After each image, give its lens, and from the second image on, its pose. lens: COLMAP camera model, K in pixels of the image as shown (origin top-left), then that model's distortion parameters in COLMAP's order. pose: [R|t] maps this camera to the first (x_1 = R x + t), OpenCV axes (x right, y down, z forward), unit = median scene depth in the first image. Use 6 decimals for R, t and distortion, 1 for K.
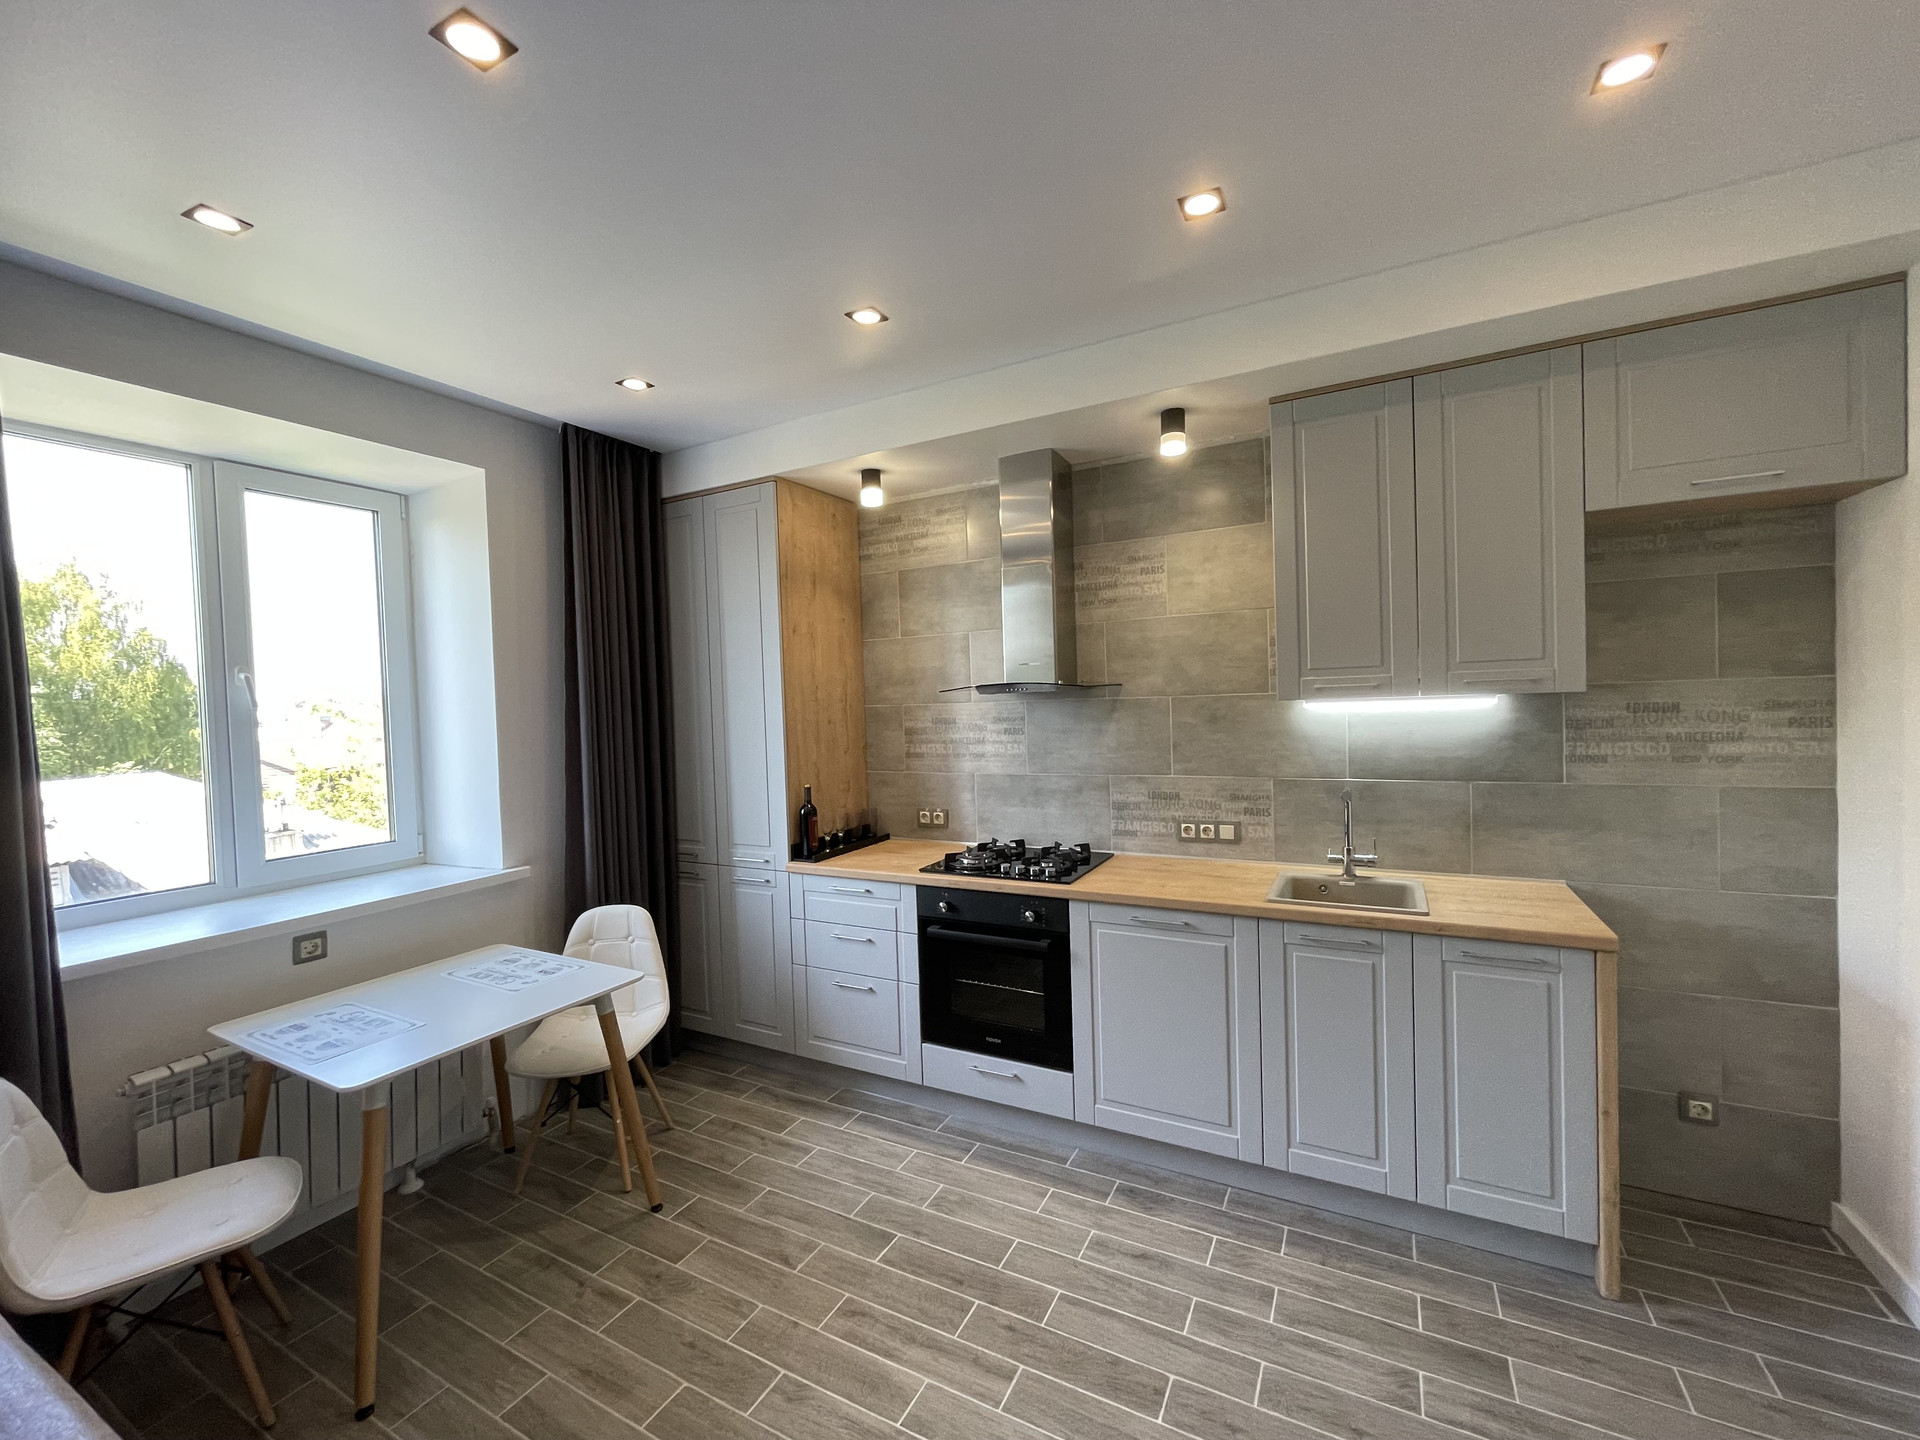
lens RADIAL K [[775.2, 0, 964.4], [0, 775.2, 718.1], [0, 0, 1]] dist [-0.005944, 0.000751]
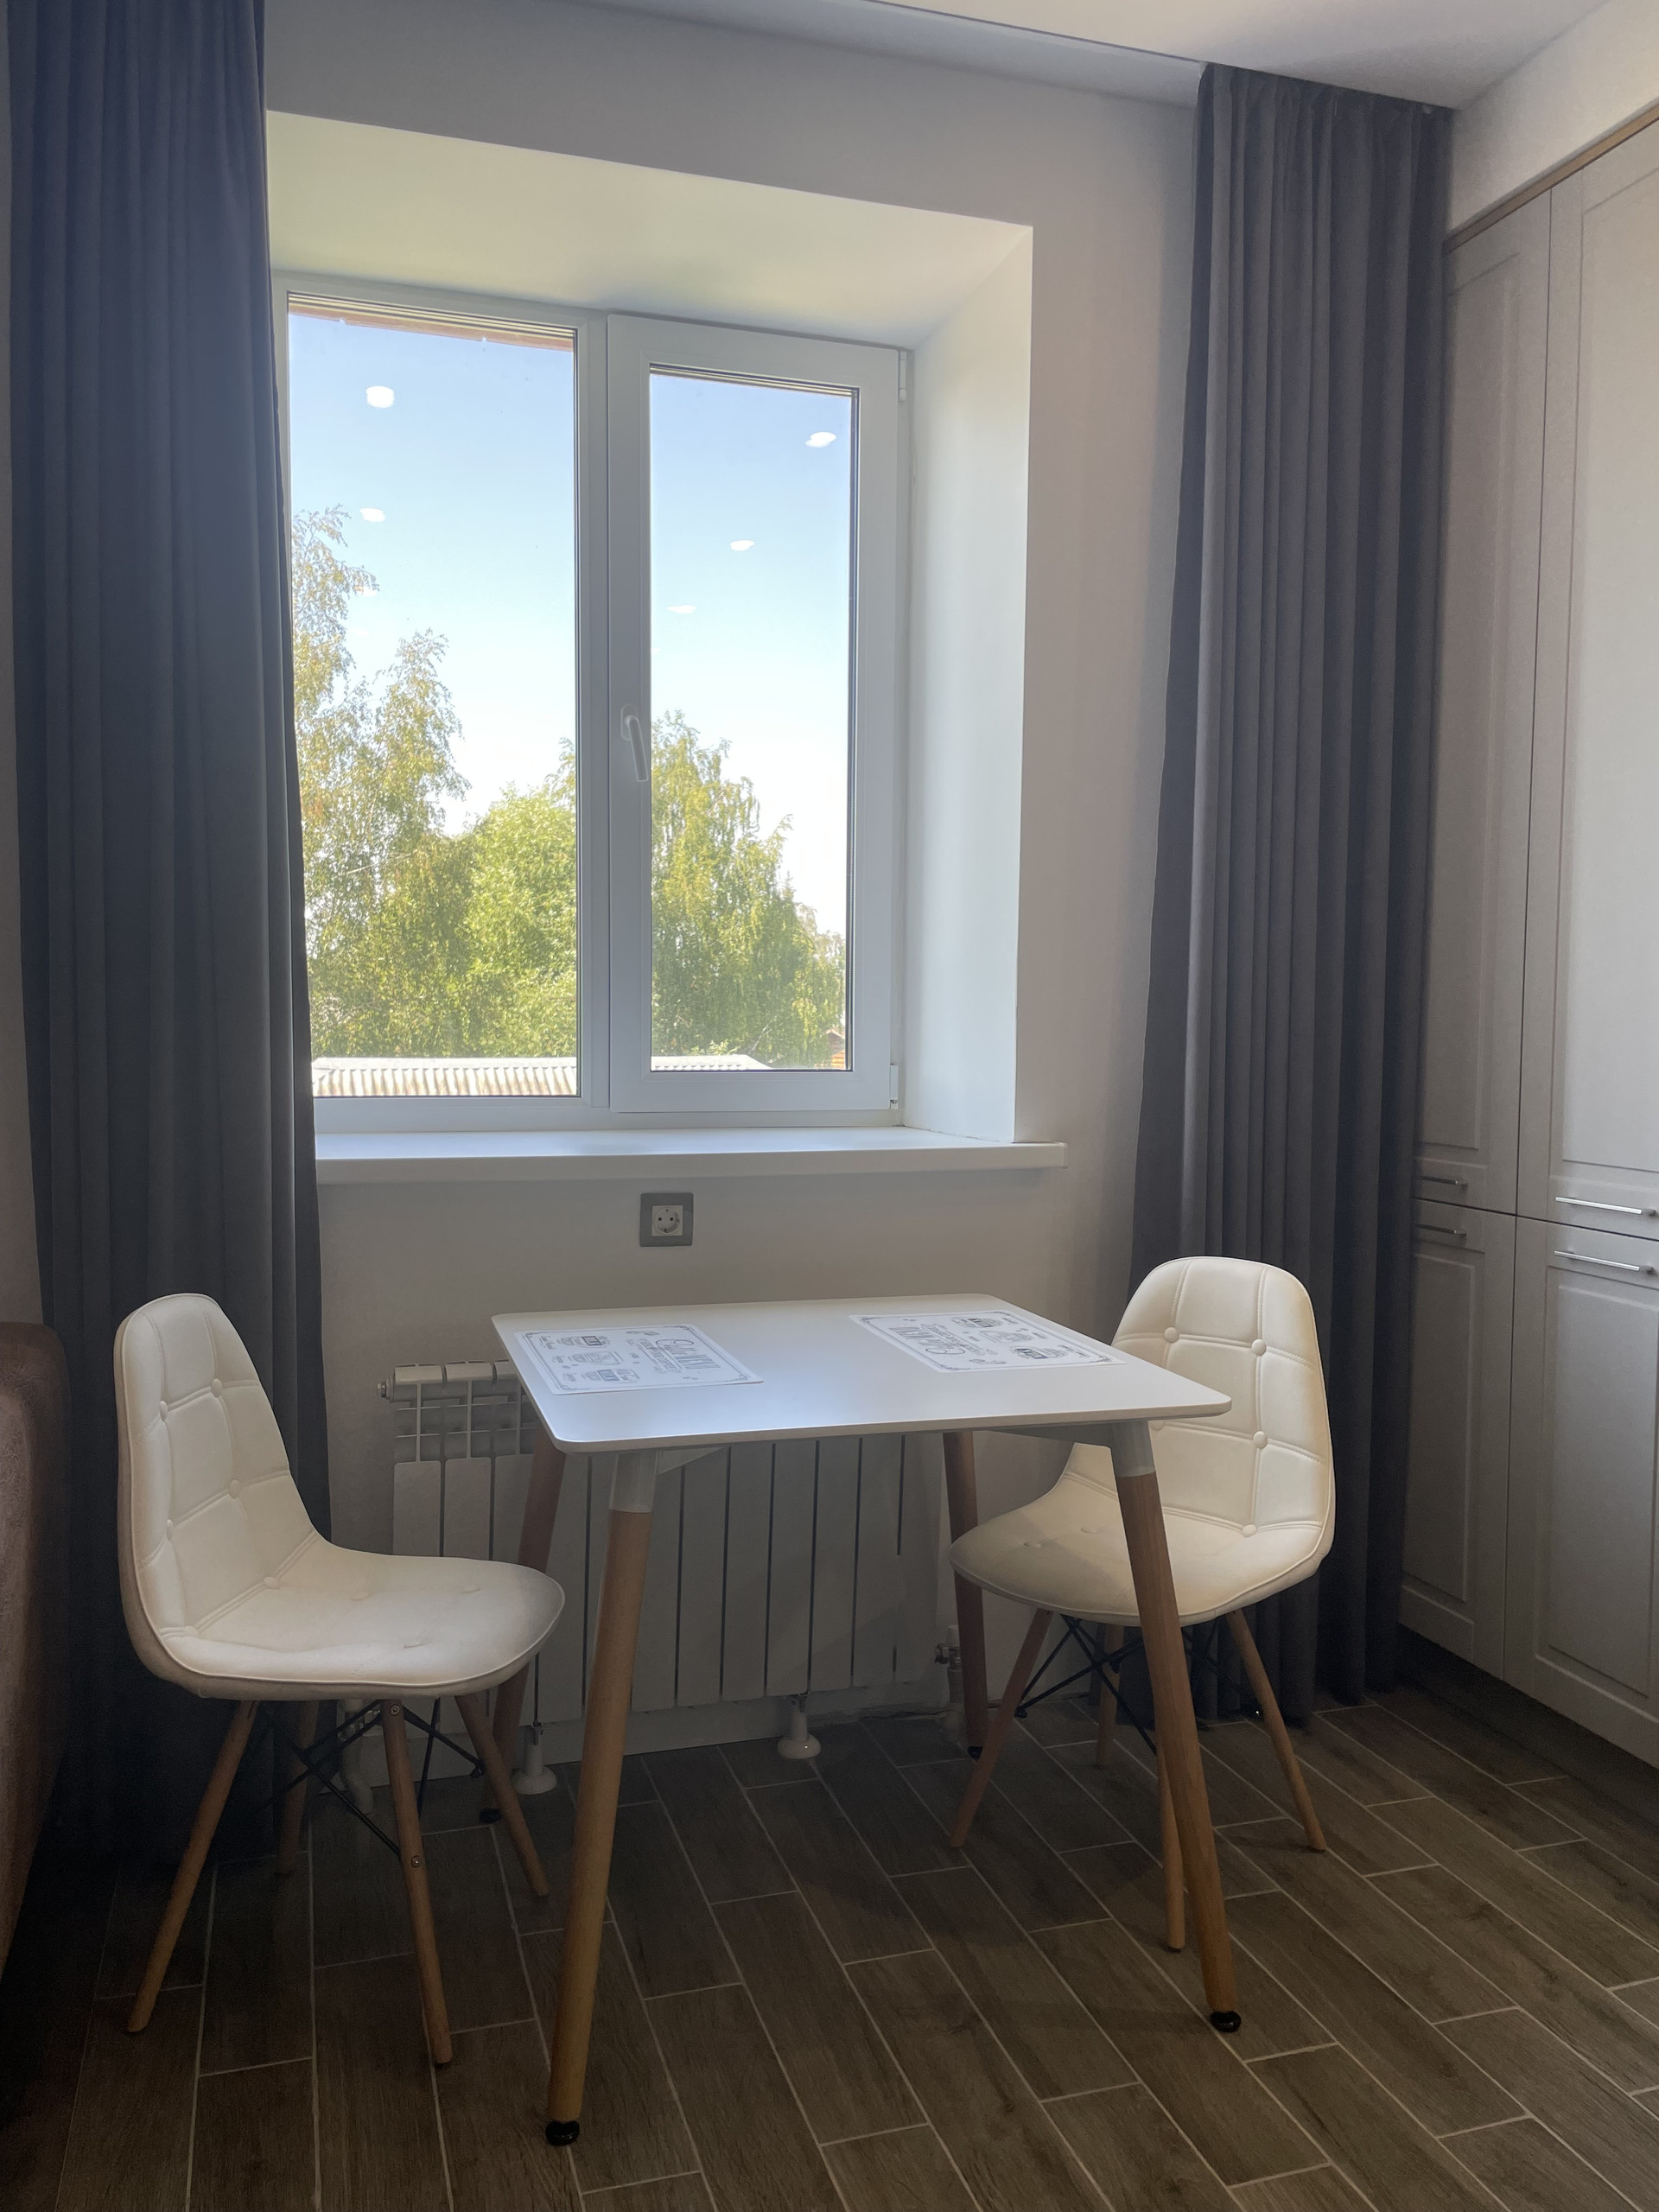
lens RADIAL K [[1681.8, 0, 814.5], [0, 1681.8, 1103.8], [0, 0, 1]] dist [0.079777, -0.109877]
pose [[0.706572, 0.080913, -0.703000, 0.011530], [-0.050336, 0.996672, 0.064123, 0.125179], [0.705849, -0.009921, 0.708293, 0.237478]]
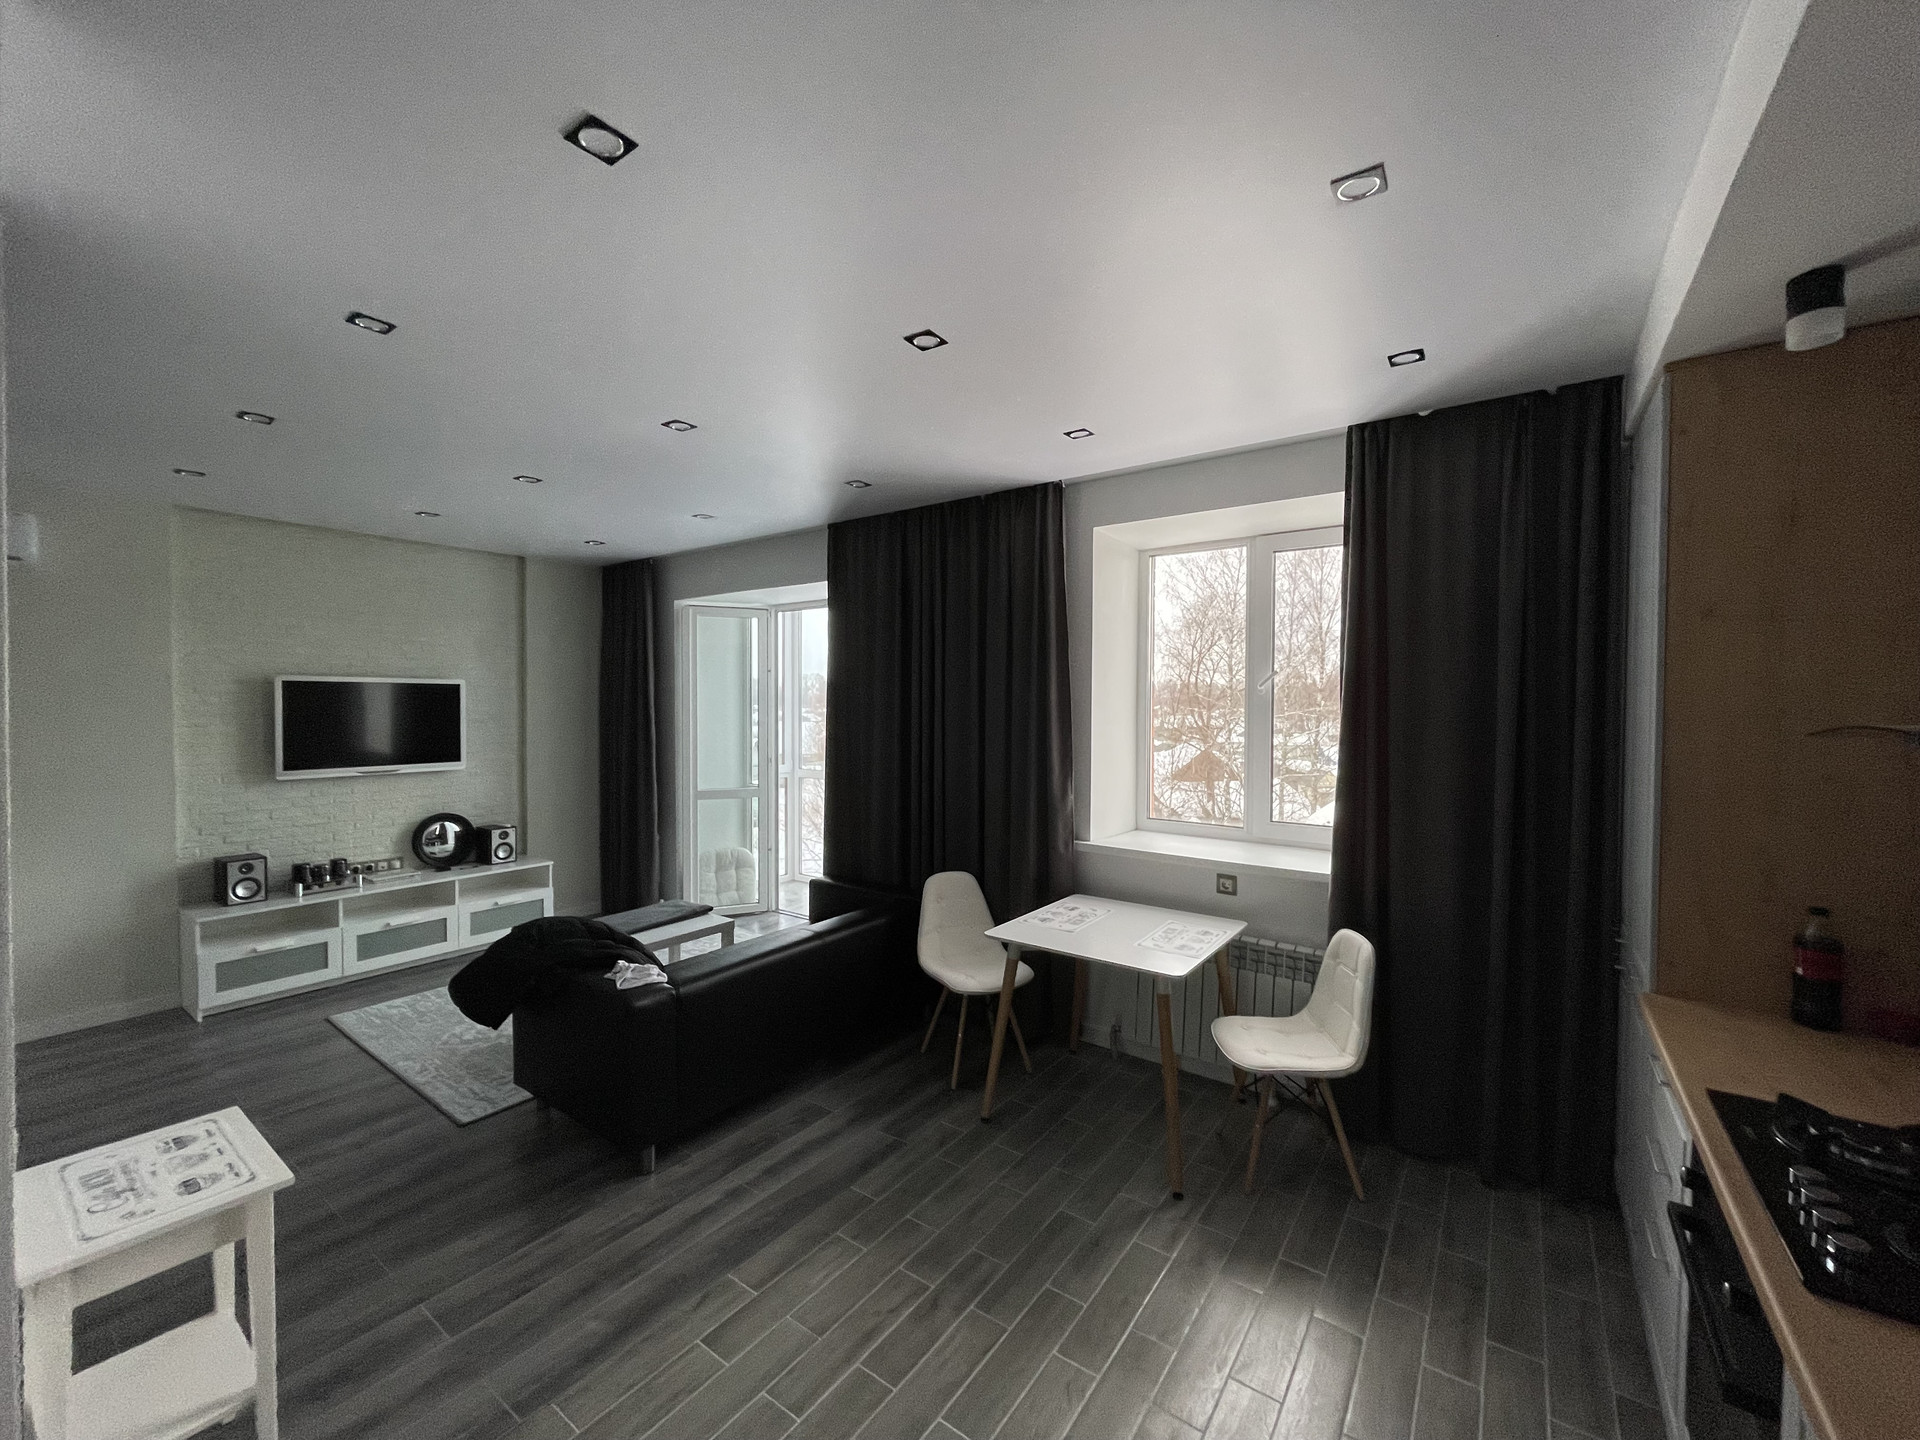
lens RADIAL K [[775.2, 0, 964.3], [0, 775.2, 716.7], [0, 0, 1]] dist [-0.005944, 0.000751]
pose [[-0.137602, 0.056747, -0.988861, 0.519933], [-0.017078, 0.998073, 0.059653, -0.072202], [0.990340, 0.025096, -0.136367, 0.631234]]
